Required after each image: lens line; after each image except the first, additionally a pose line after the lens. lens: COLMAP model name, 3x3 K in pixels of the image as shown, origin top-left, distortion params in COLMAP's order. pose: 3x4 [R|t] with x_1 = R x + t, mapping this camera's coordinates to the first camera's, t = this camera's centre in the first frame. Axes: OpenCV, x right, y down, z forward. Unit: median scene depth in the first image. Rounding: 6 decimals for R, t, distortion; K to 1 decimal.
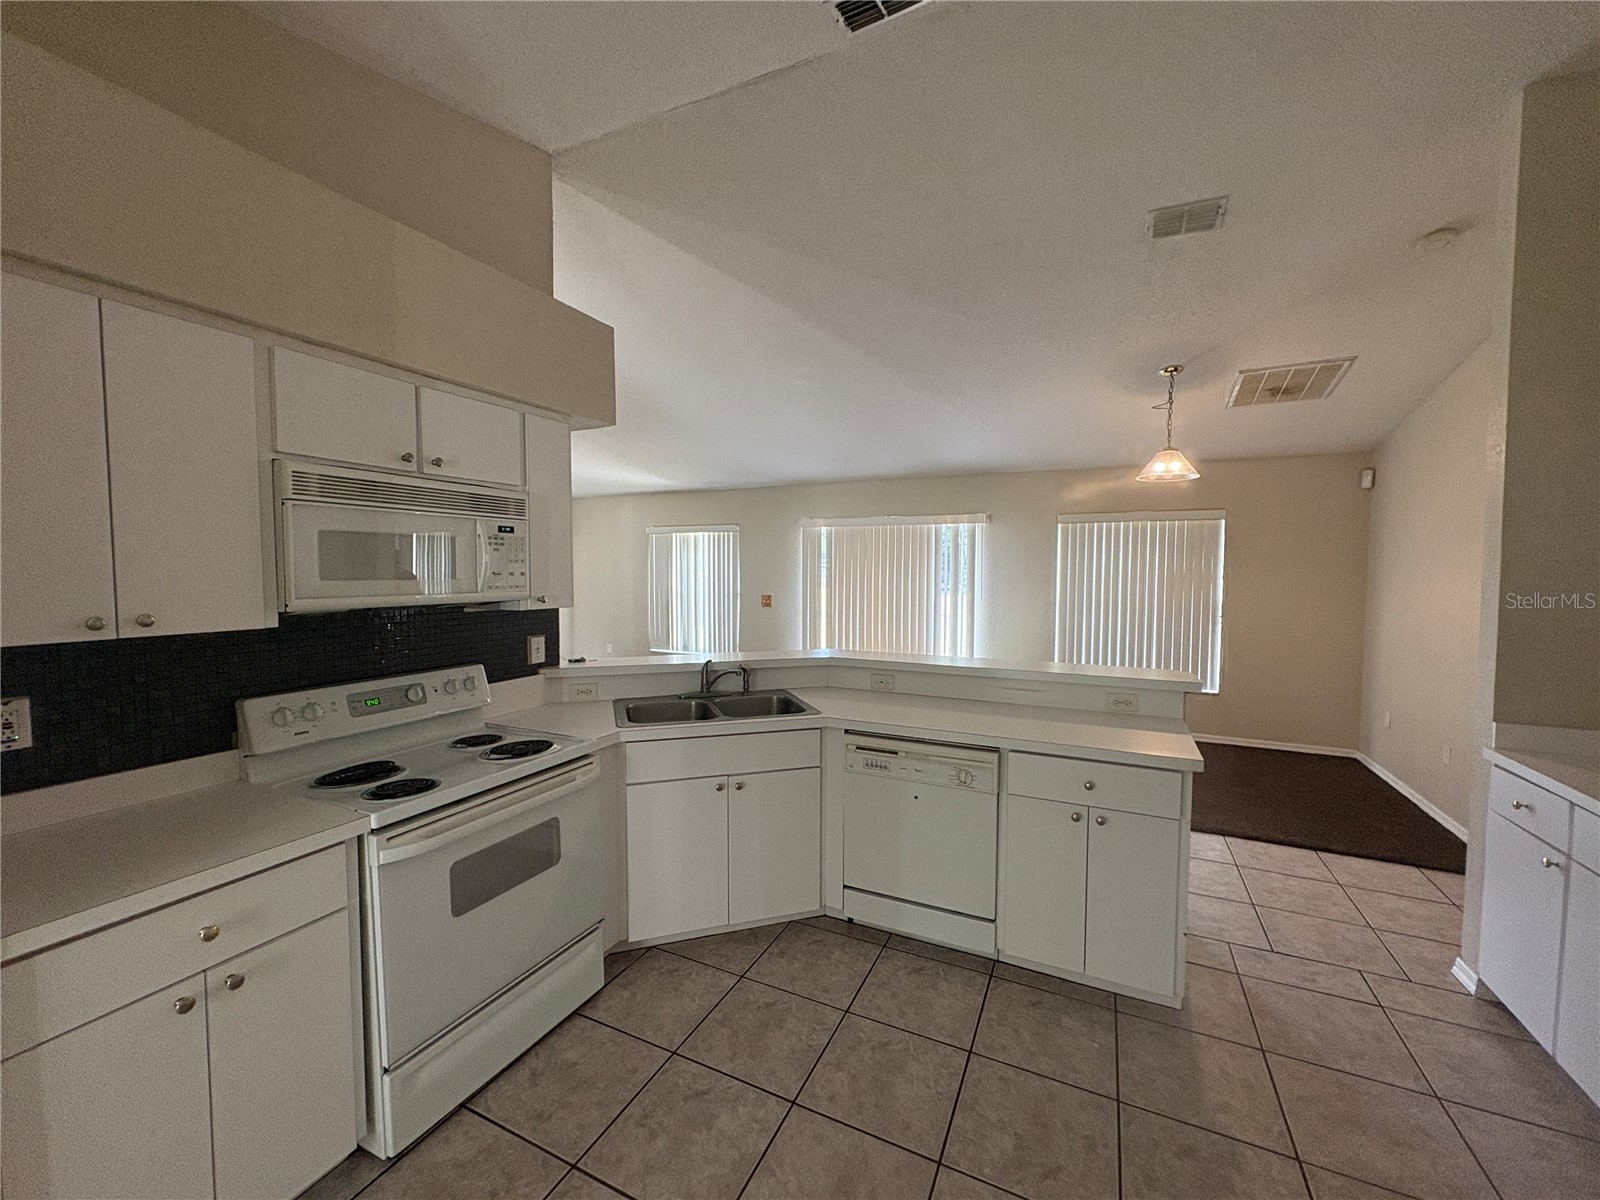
lens RADIAL K [[637.9, 0, 800.0], [0, 637.9, 600.0], [0, 0, 1]] dist [0.001915, 0.000177]
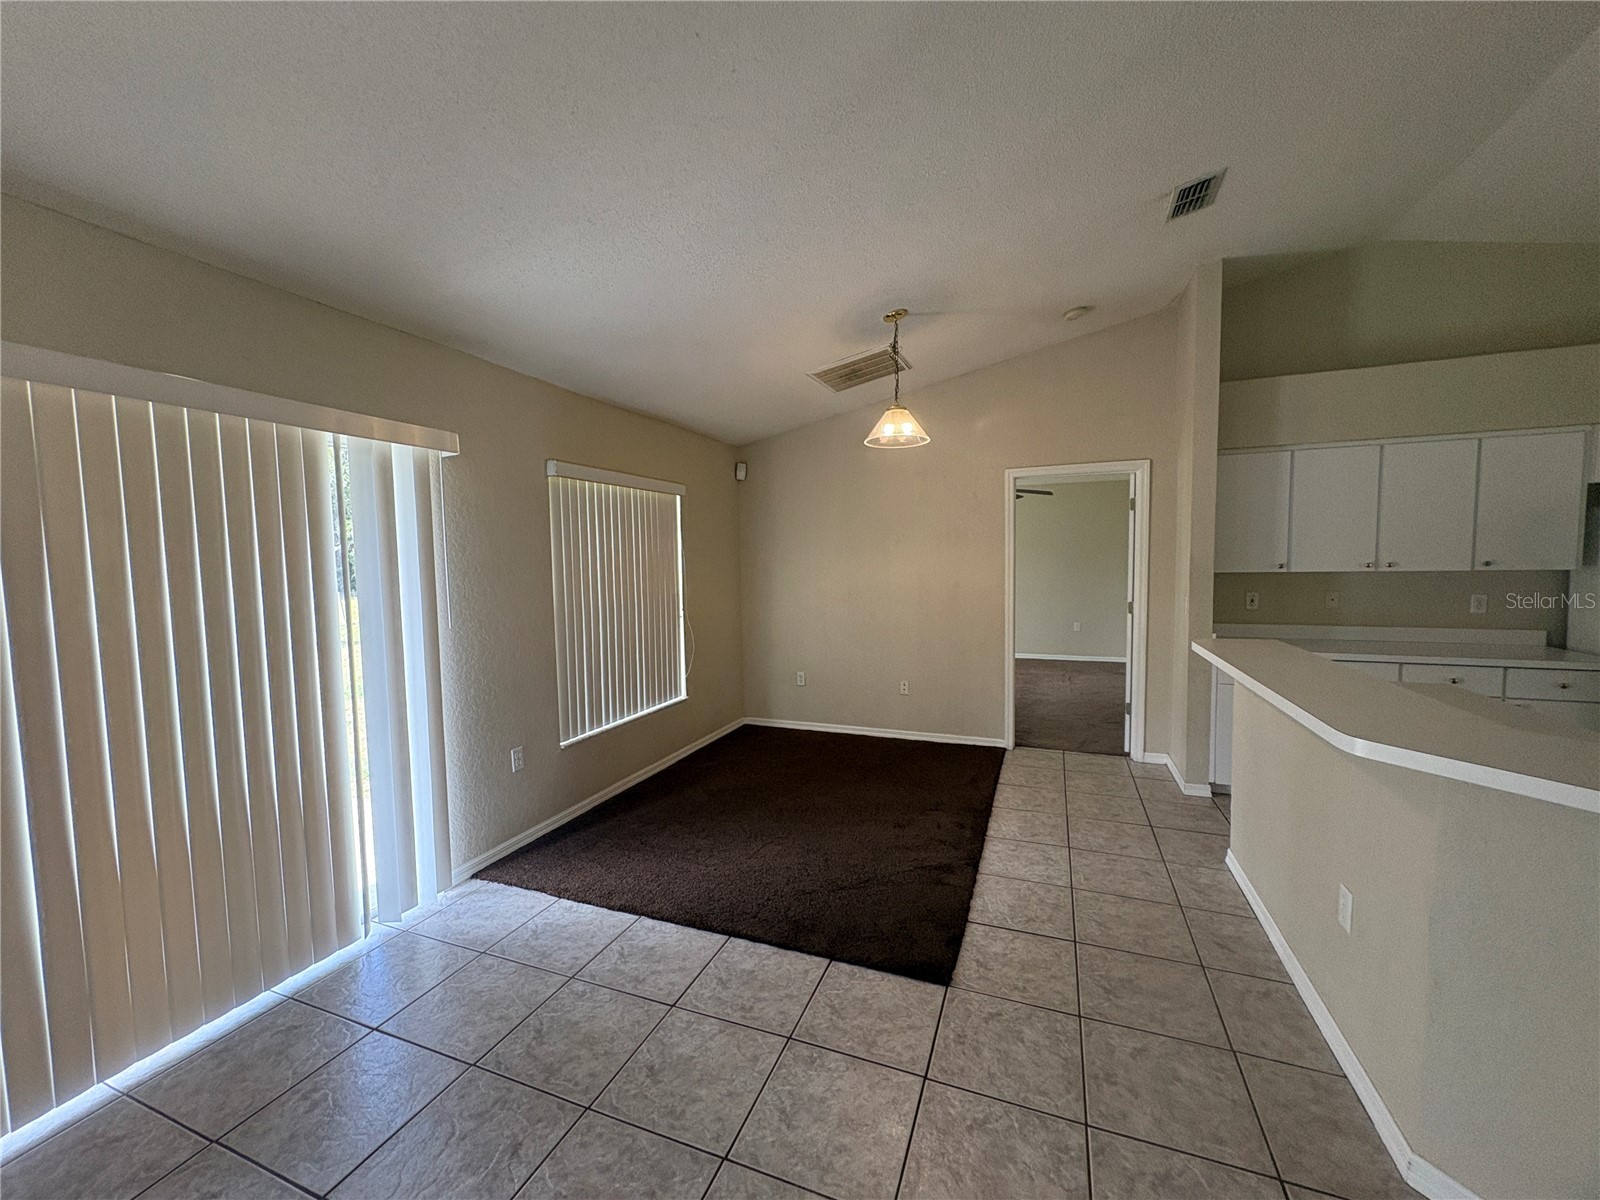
lens RADIAL K [[637.9, 0, 800.0], [0, 637.9, 600.0], [0, 0, 1]] dist [0.001915, 0.000177]
pose [[-0.063080, -0.070318, 0.995528, -0.480520], [0.064701, 0.995128, 0.074390, -0.094396], [-0.995909, 0.069104, -0.058223, 2.111650]]
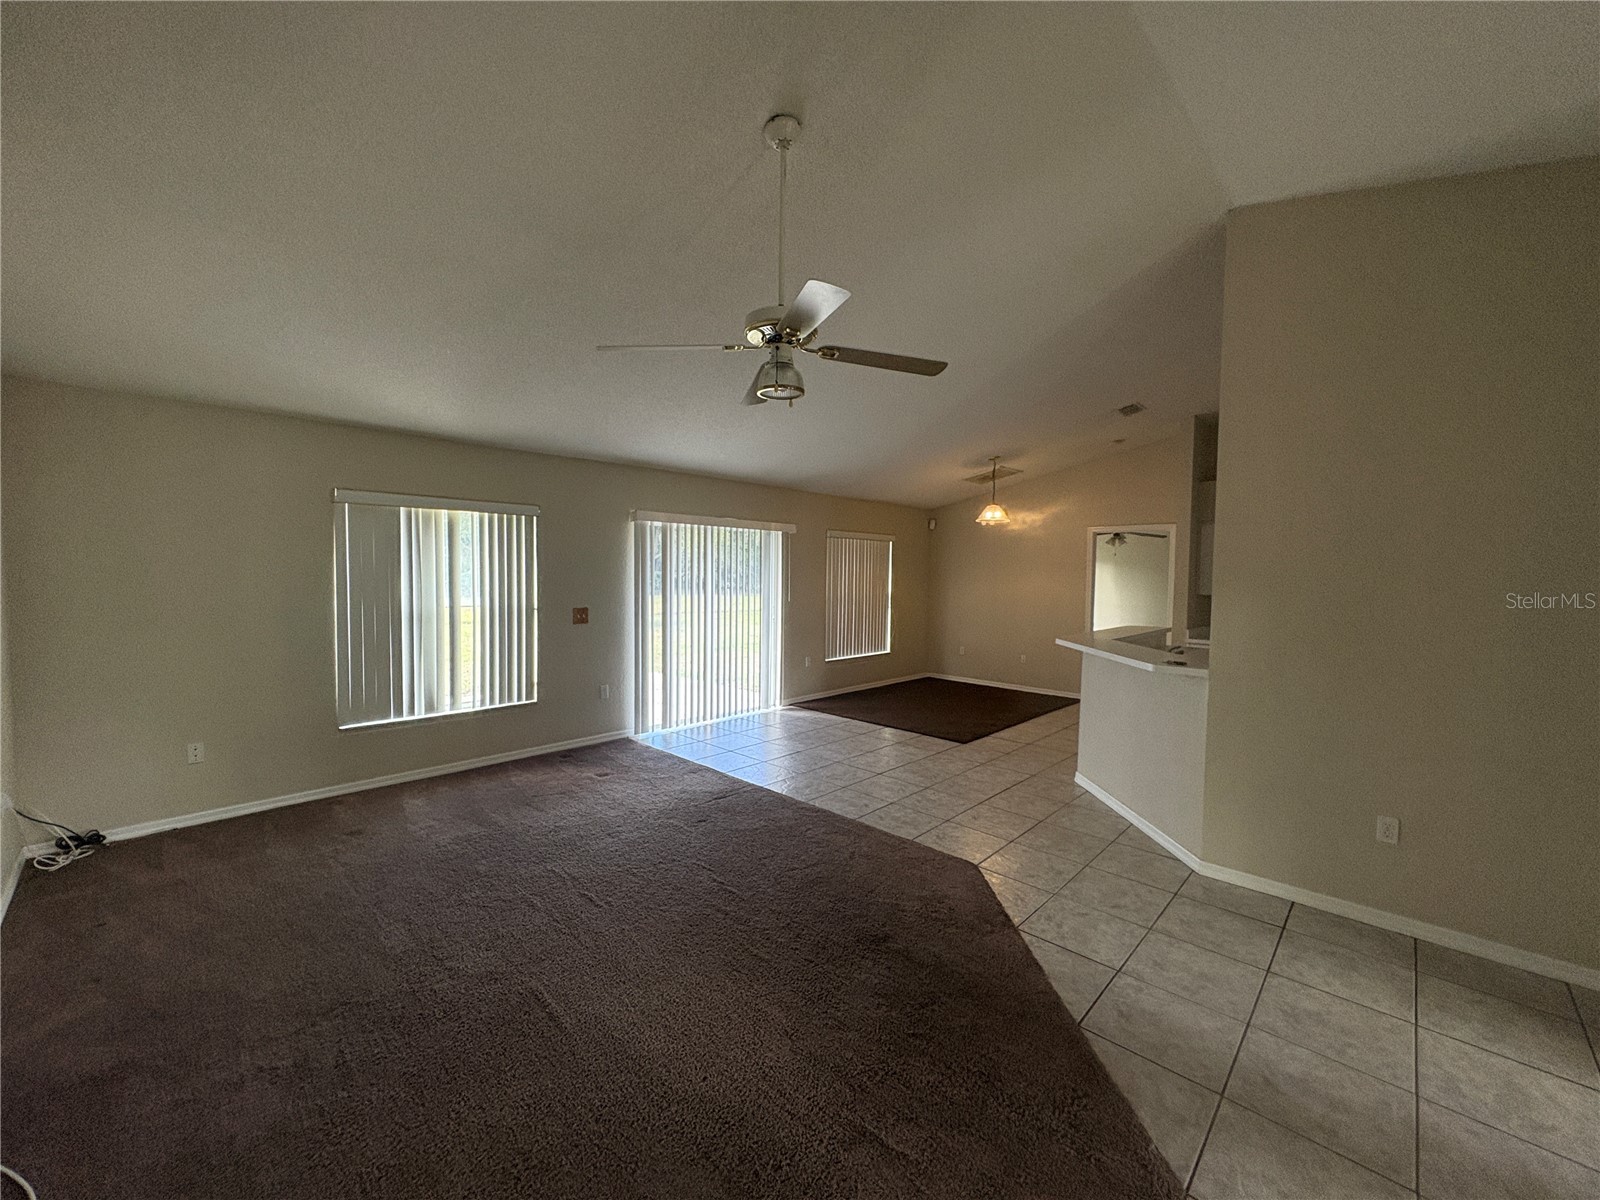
lens RADIAL K [[622.7, 0, 795.3], [0, 622.7, 594.0], [0, 0, 1]] dist [0.001265, 0.000224]
pose [[0.328856, -0.035963, 0.943695, -2.044954], [0.033106, 0.999099, 0.026538, -0.107929], [-0.943800, 0.022515, 0.329750, 1.691414]]
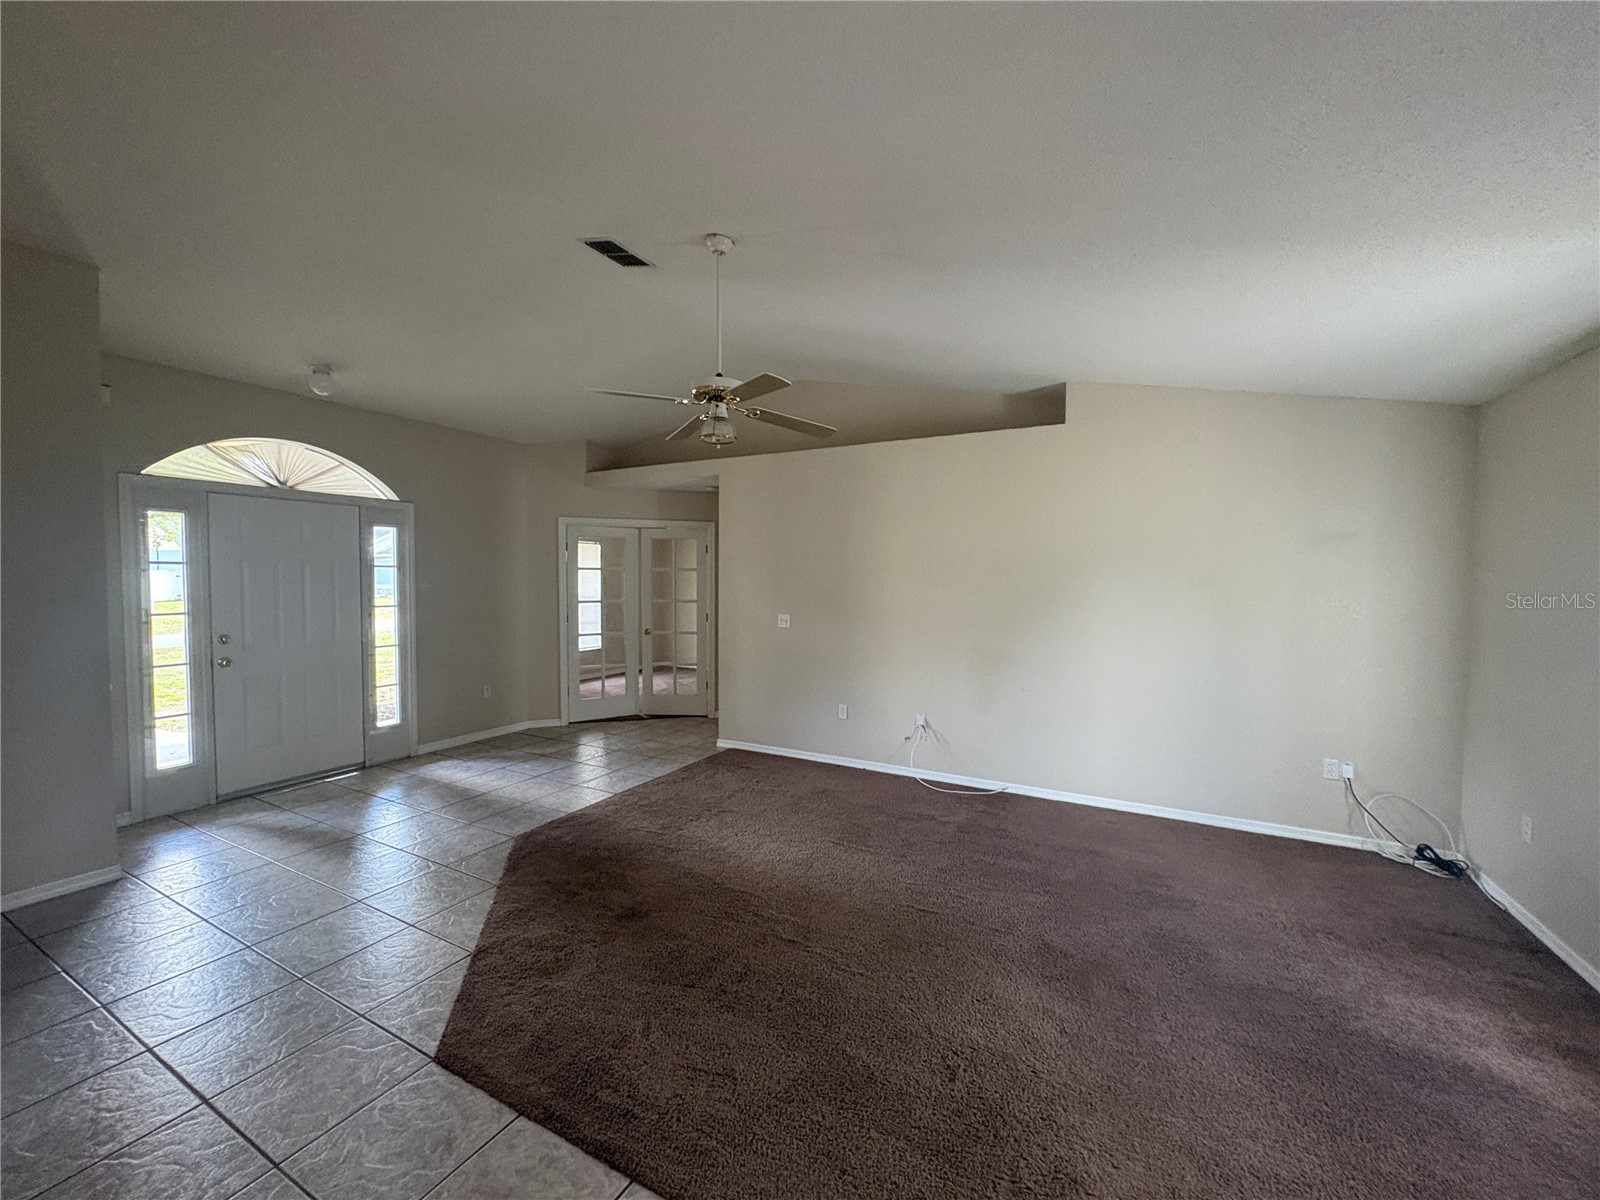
lens RADIAL K [[637.9, 0, 800.0], [0, 637.9, 600.0], [0, 0, 1]] dist [0.001915, 0.000177]
pose [[-0.046482, 0.030600, -0.998450, 0.161205], [-0.048657, 0.998275, 0.032860, -0.128962], [0.997733, 0.050109, -0.044913, 2.272173]]
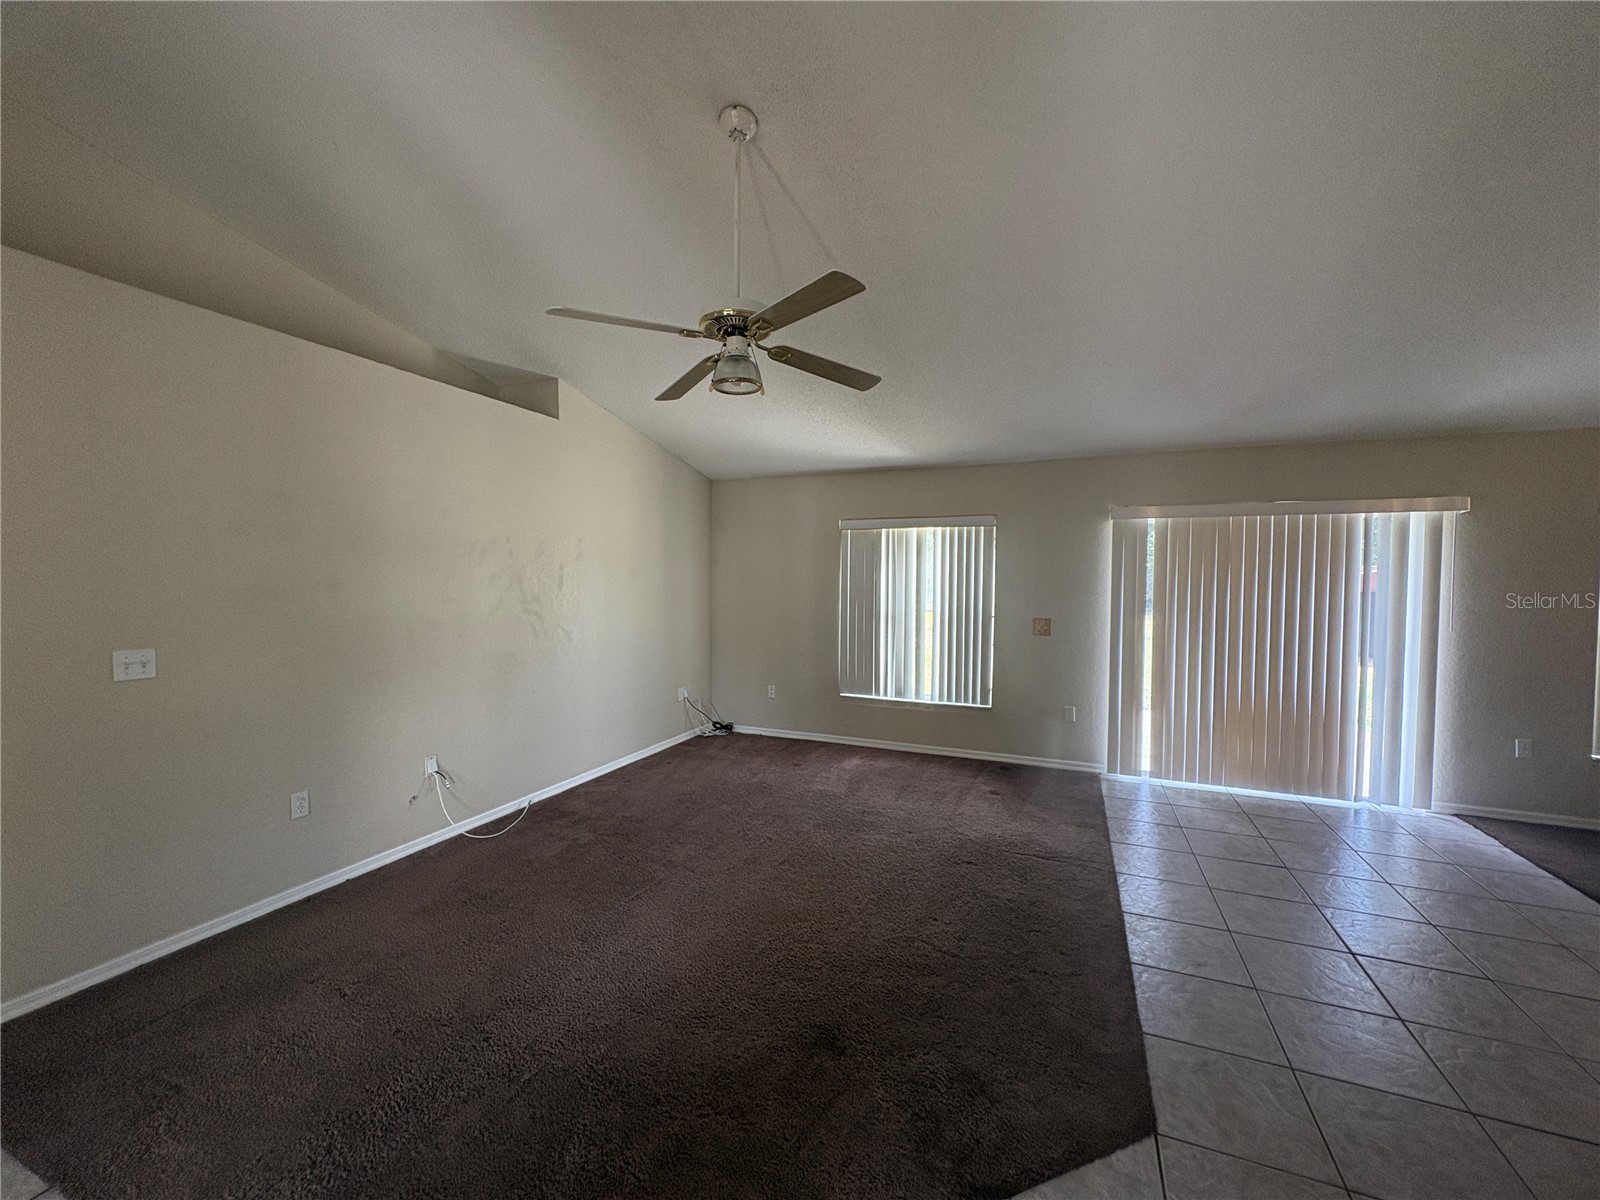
lens RADIAL K [[631.0, 0, 800.0], [0, 631.0, 600.0], [0, 0, 1]] dist [-0.002118, -0.000075]
pose [[0.998878, -0.001236, 0.047335, -1.095689], [0.001651, 0.999961, -0.008726, -0.069943], [-0.047322, 0.008794, 0.998841, 1.065838]]
